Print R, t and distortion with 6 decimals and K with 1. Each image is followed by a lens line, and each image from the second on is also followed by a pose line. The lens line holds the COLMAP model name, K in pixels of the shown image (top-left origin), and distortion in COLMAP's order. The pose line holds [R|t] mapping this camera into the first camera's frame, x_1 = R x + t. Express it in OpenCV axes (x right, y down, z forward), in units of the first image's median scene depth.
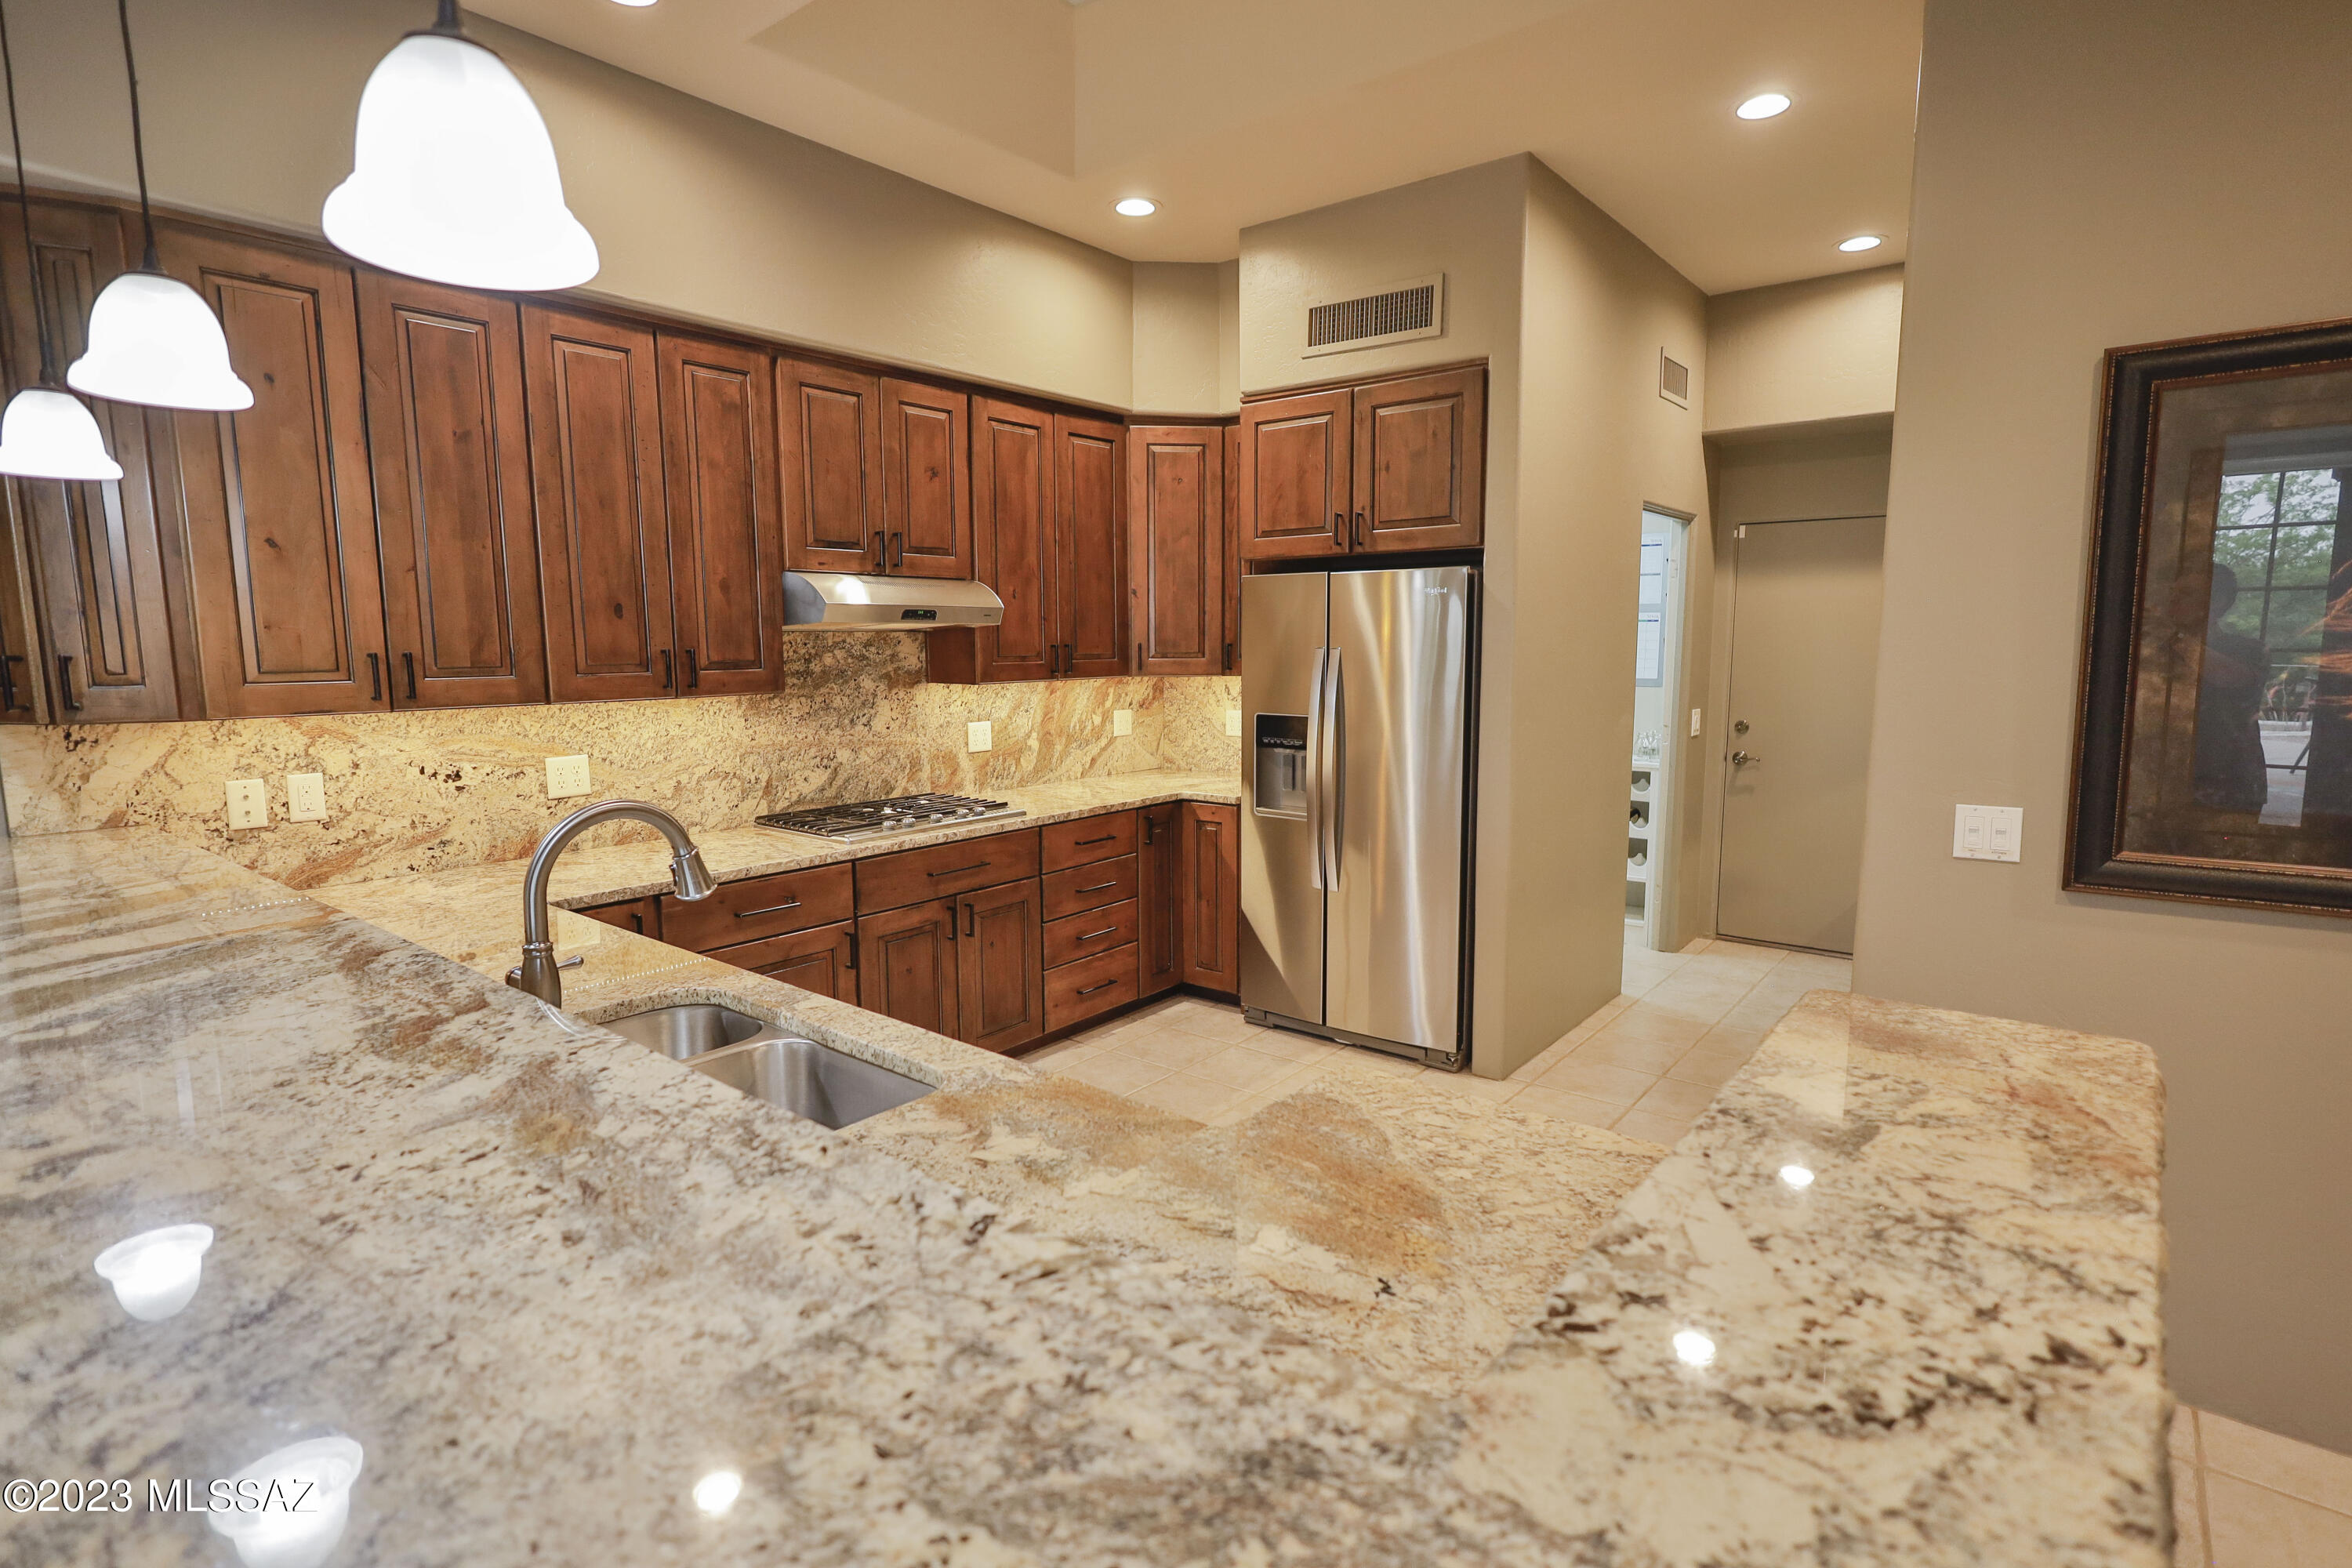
lens RADIAL K [[1150.4, 0, 1177.4], [0, 1150.4, 779.5], [0, 0, 1]] dist [-0.001189, -0.000619]
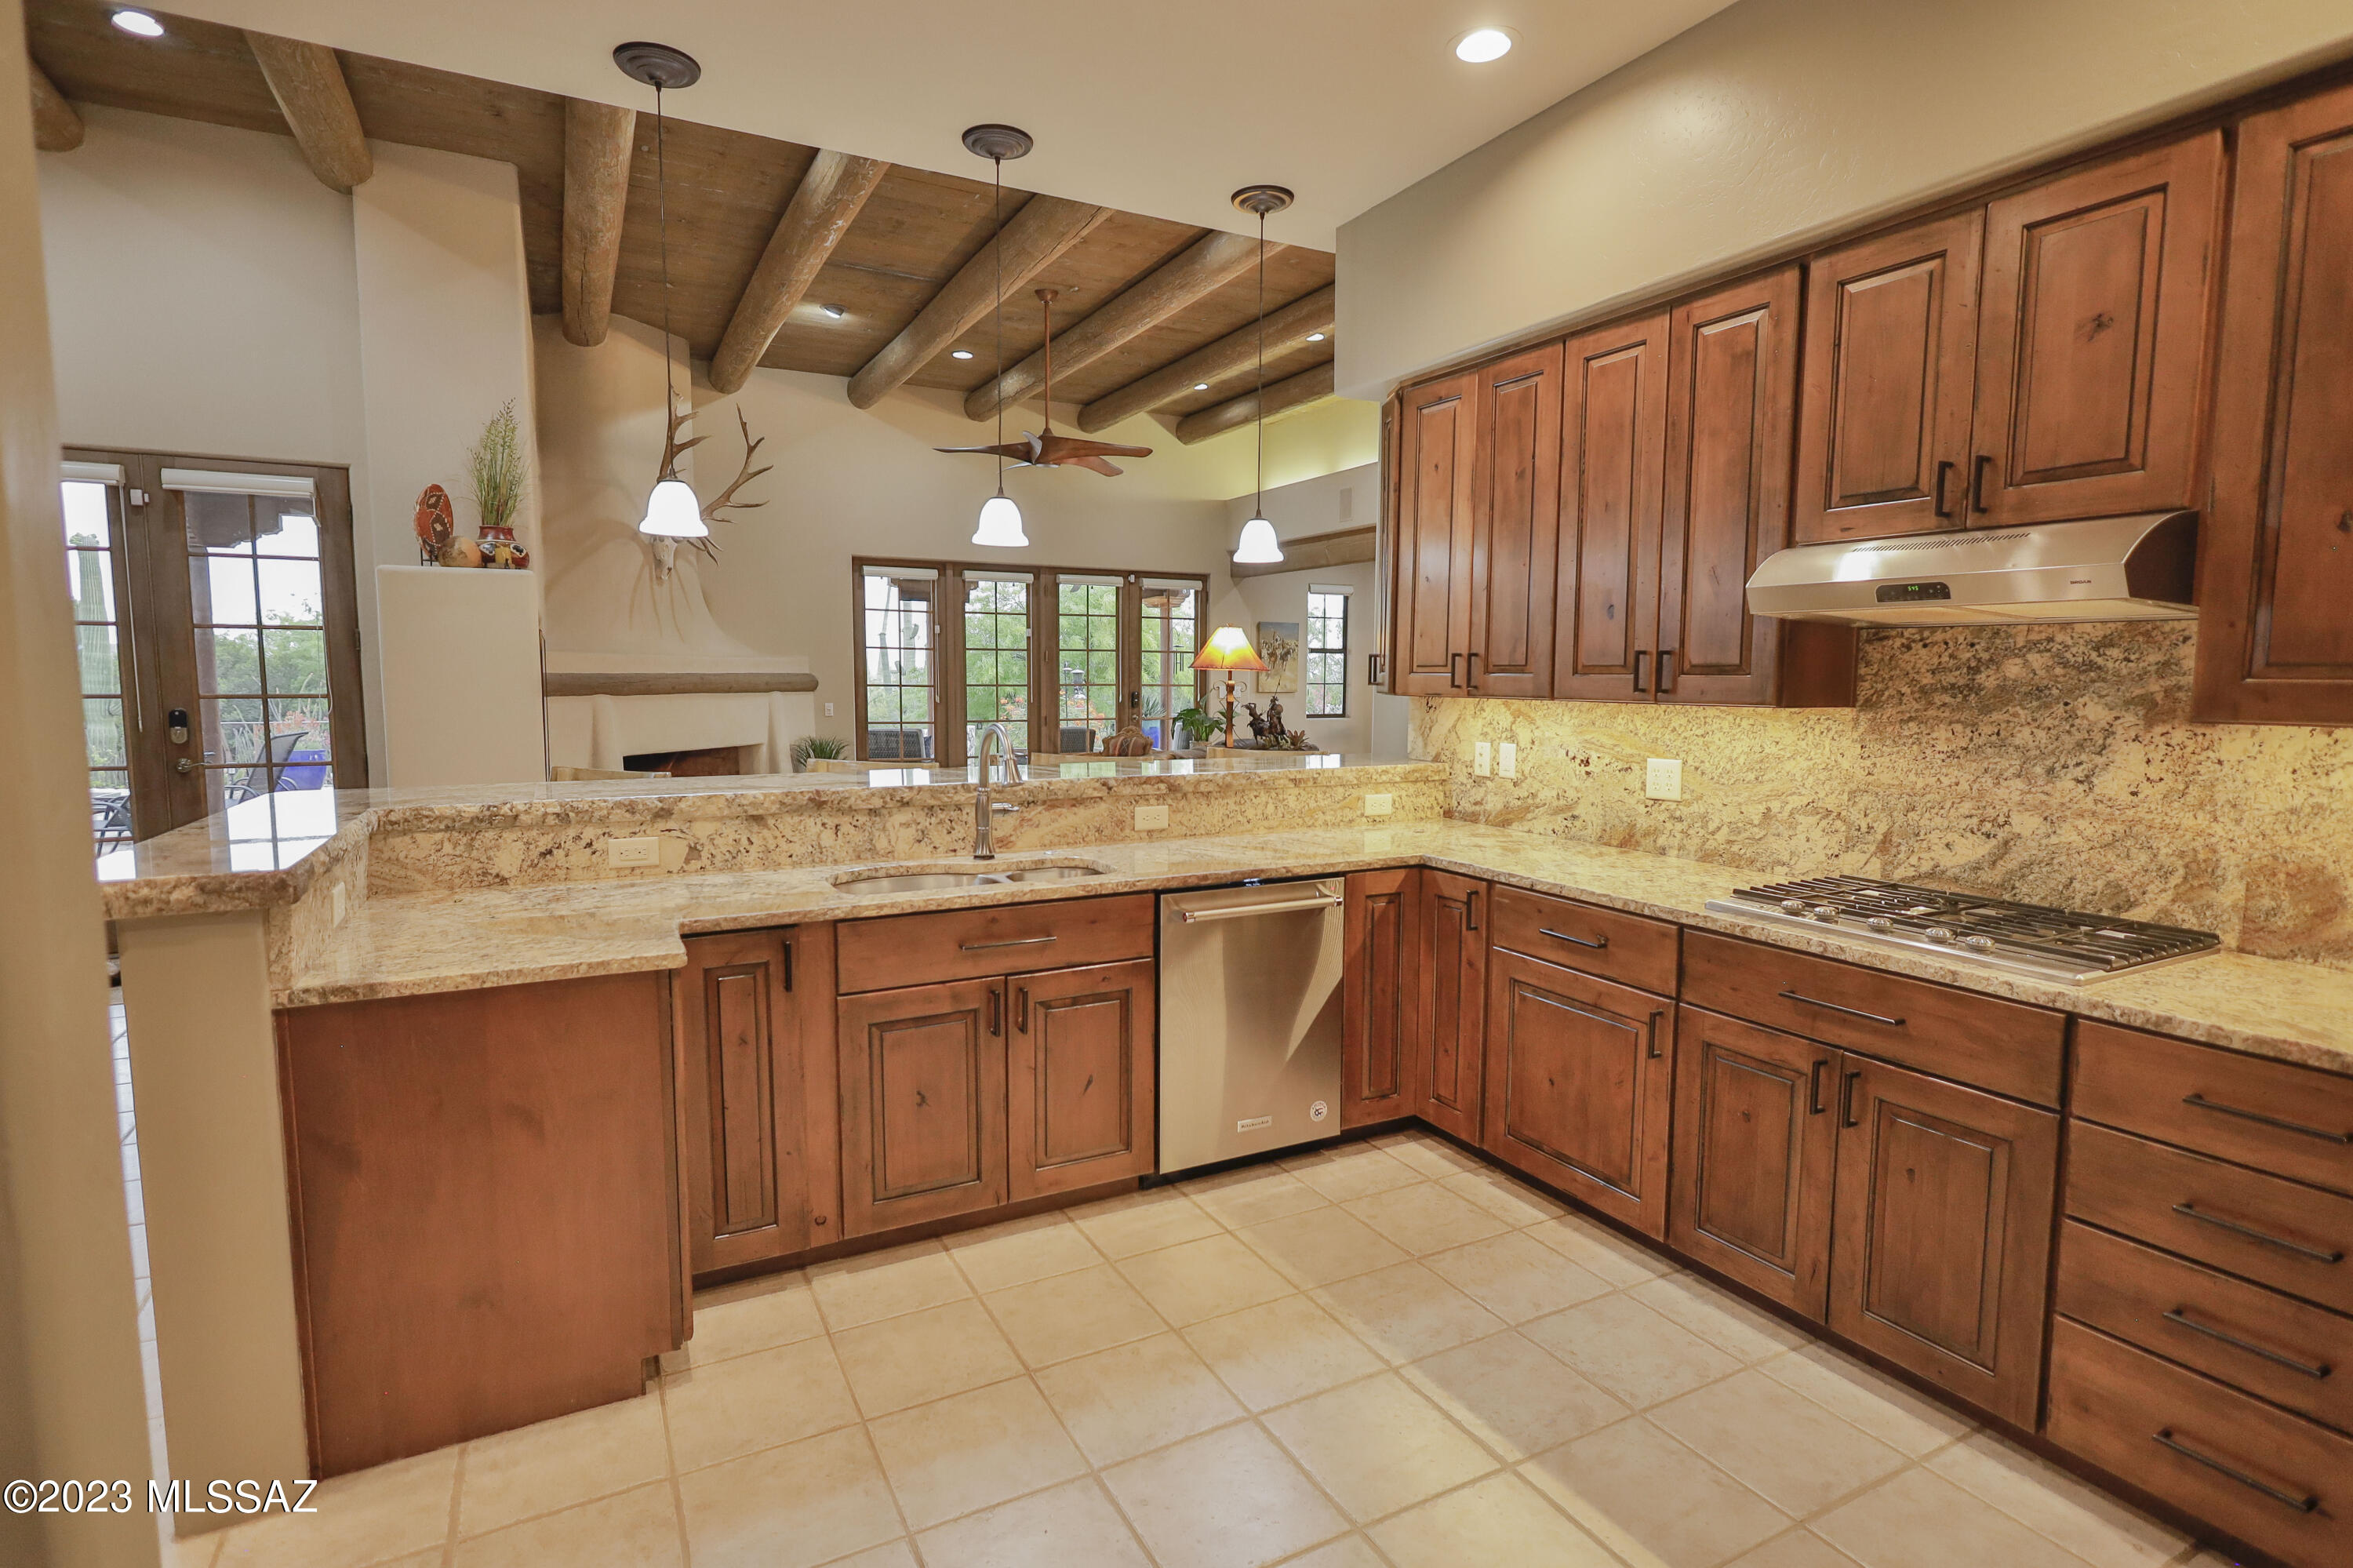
lens RADIAL K [[1151.0, 0, 1163.5], [0, 1151.0, 784.0], [0, 0, 1]] dist [-0.001189, -0.000619]
pose [[-0.388317, 0.094431, -0.916675, 0.497614], [-0.117299, 0.981579, 0.150806, -0.088265], [0.914030, 0.166086, -0.370087, 0.873167]]
